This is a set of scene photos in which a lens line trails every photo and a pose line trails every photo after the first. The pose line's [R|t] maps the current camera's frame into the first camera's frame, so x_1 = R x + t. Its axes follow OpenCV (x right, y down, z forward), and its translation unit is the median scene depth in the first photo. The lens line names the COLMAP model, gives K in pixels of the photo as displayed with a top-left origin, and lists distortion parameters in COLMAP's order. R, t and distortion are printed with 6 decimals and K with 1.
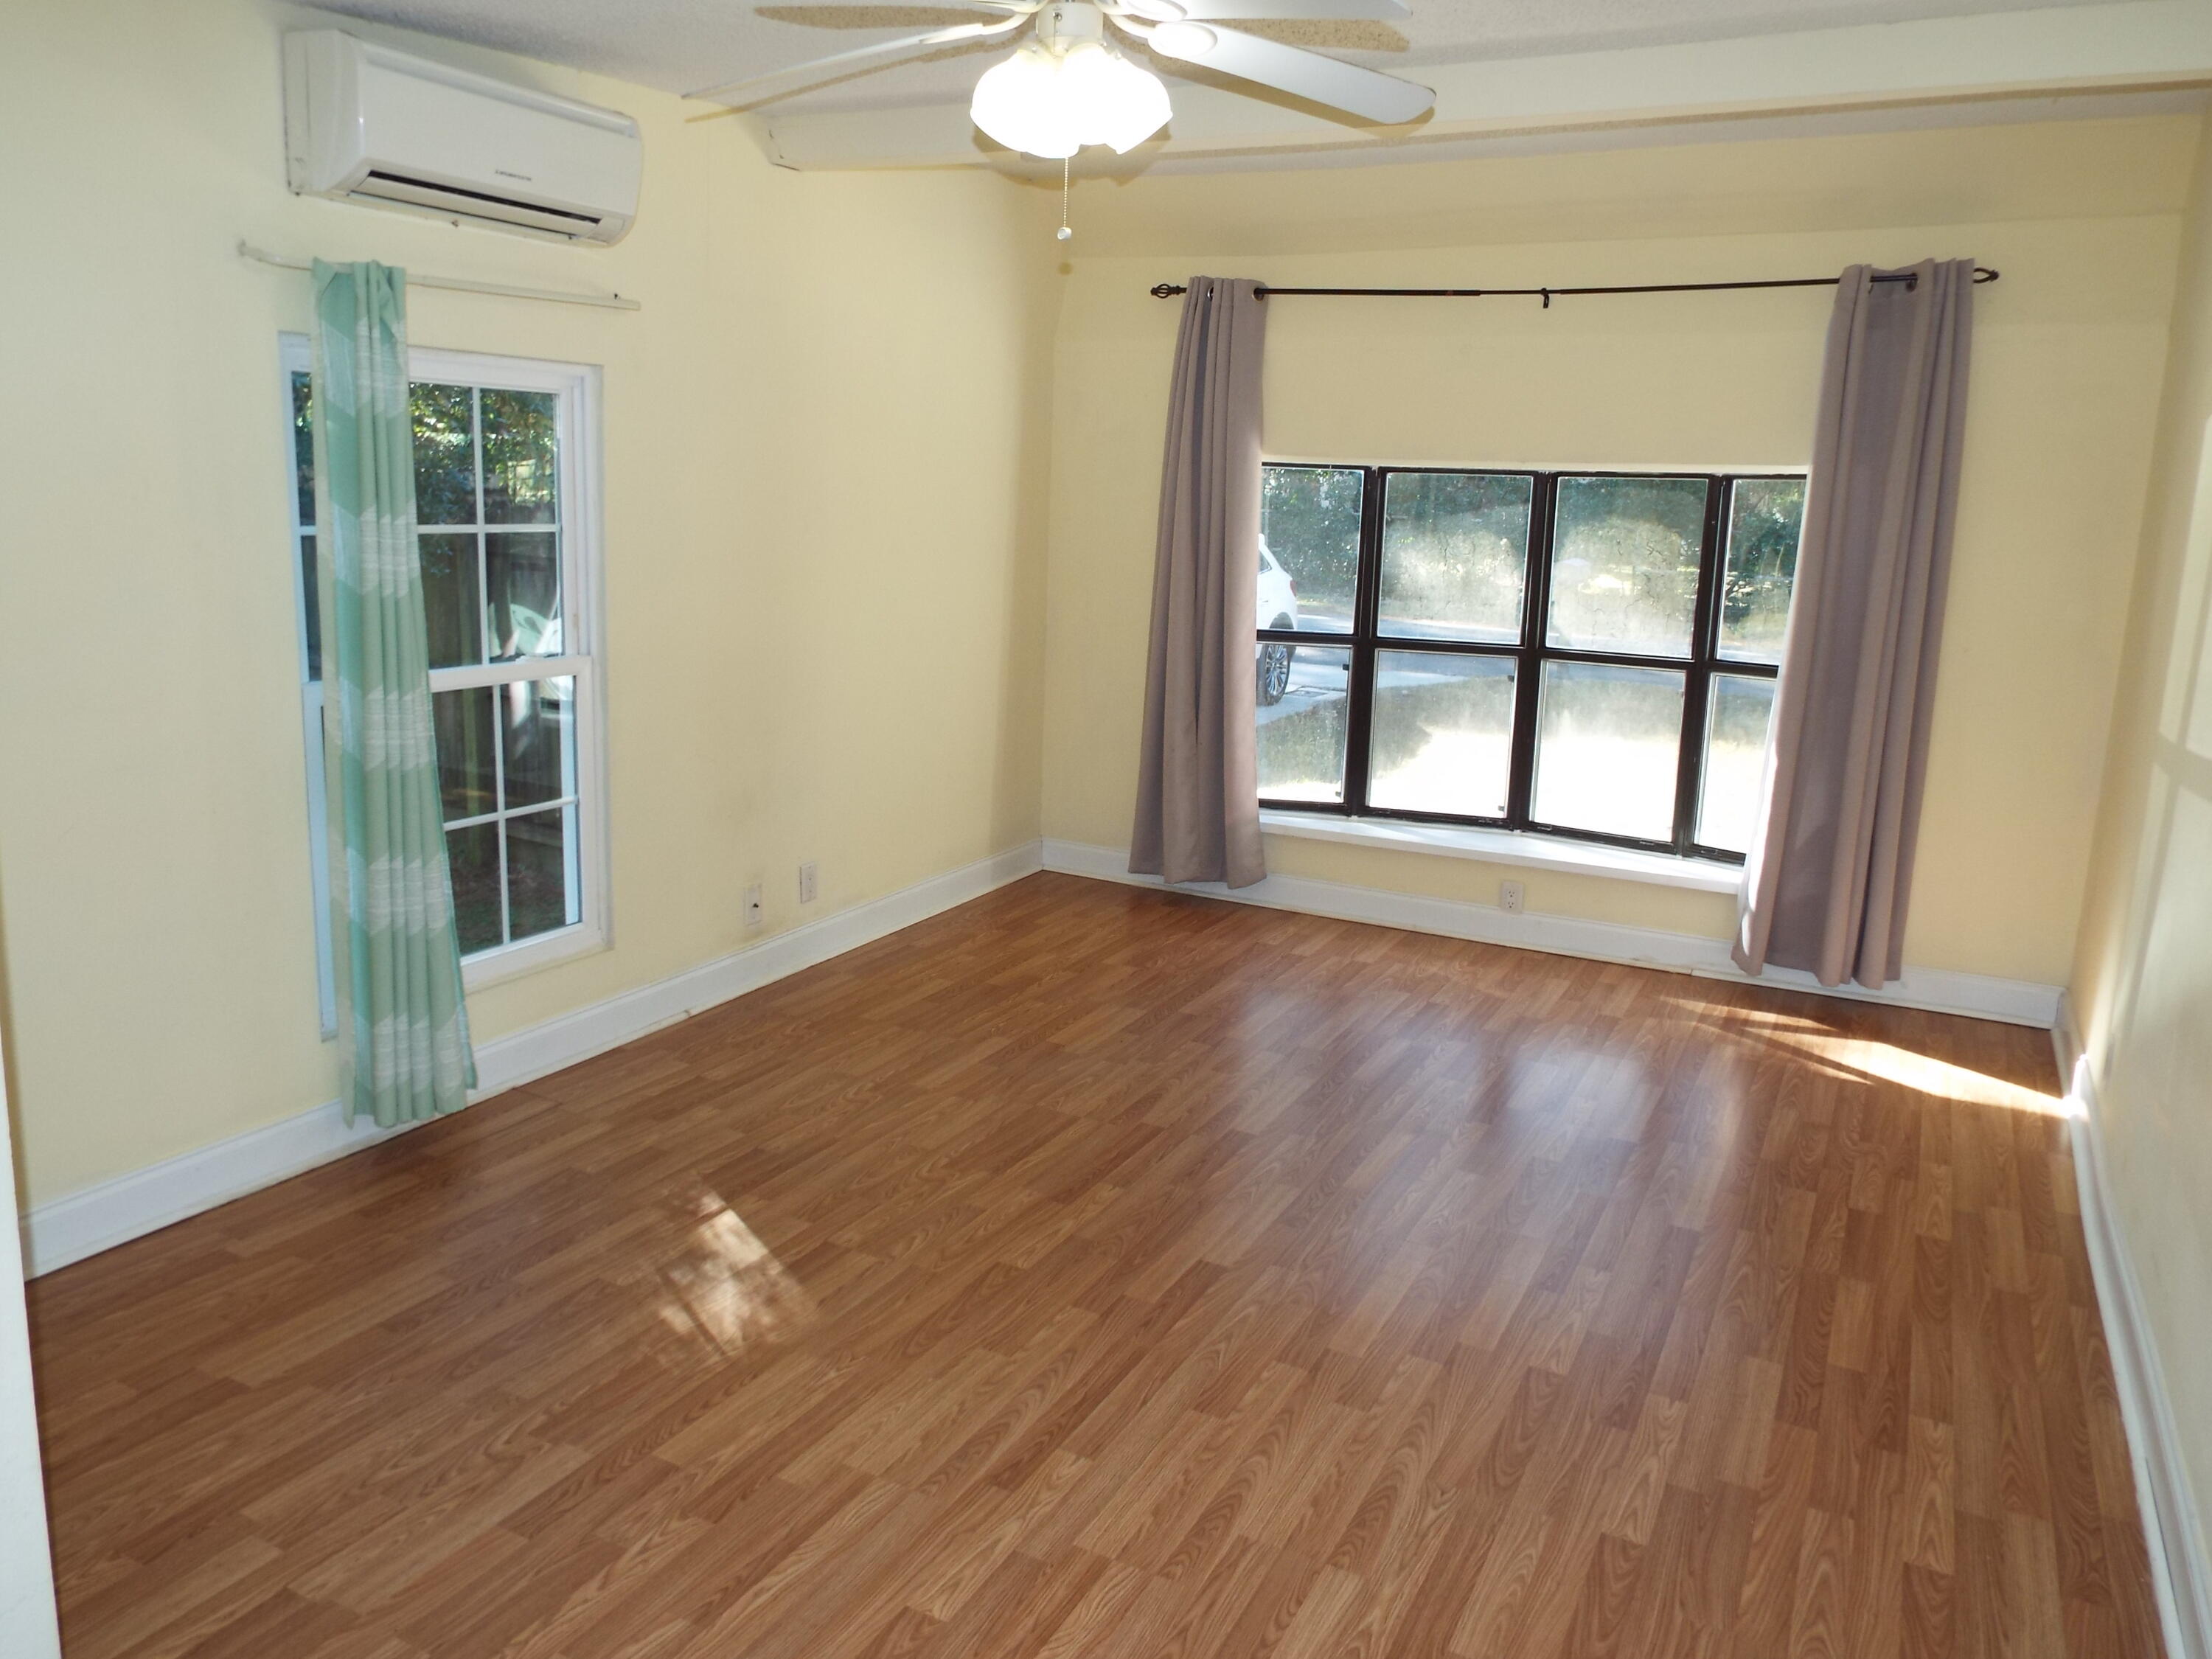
lens RADIAL K [[1611.8, 0, 1115.8], [0, 1611.8, 811.4], [0, 0, 1]] dist [-0.016228, -0.003567]
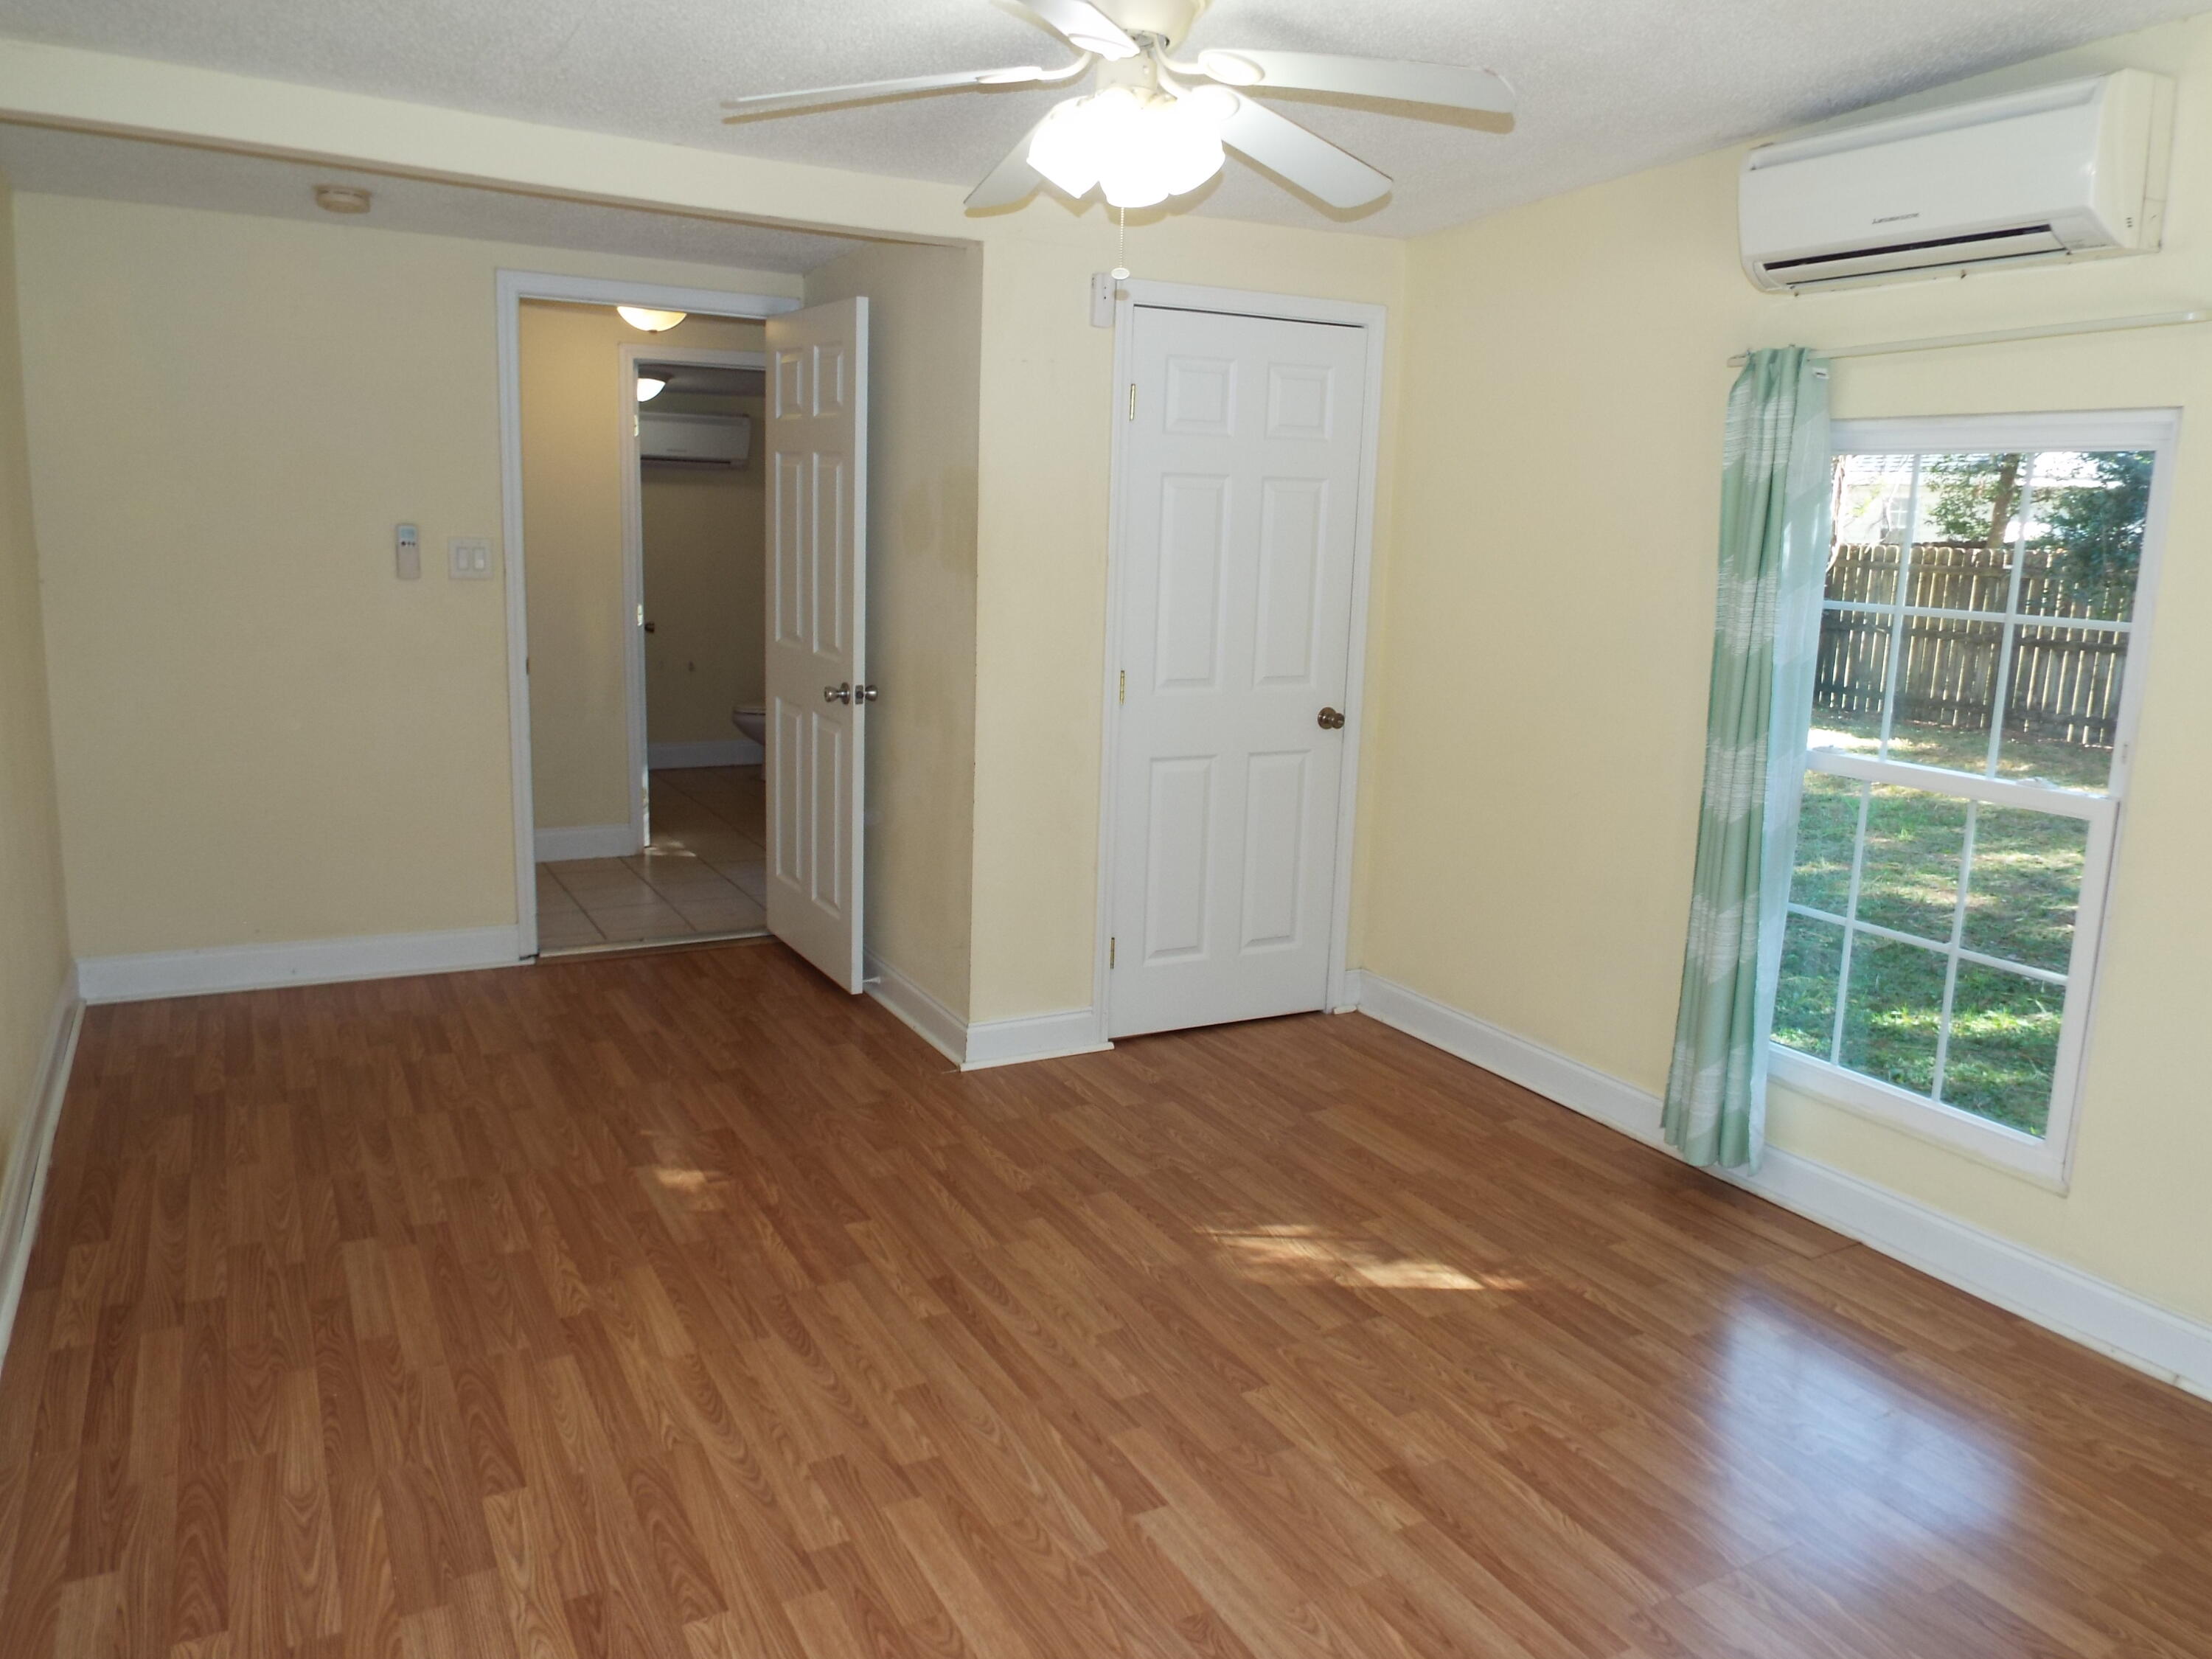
lens RADIAL K [[1611.8, 0, 1115.8], [0, 1611.8, 811.4], [0, 0, 1]] dist [-0.016228, -0.003567]
pose [[-0.570992, 0.095711, -0.815357, 0.762924], [-0.211206, 0.942624, 0.258557, -0.265022], [0.793322, 0.319842, -0.518016, 1.460060]]
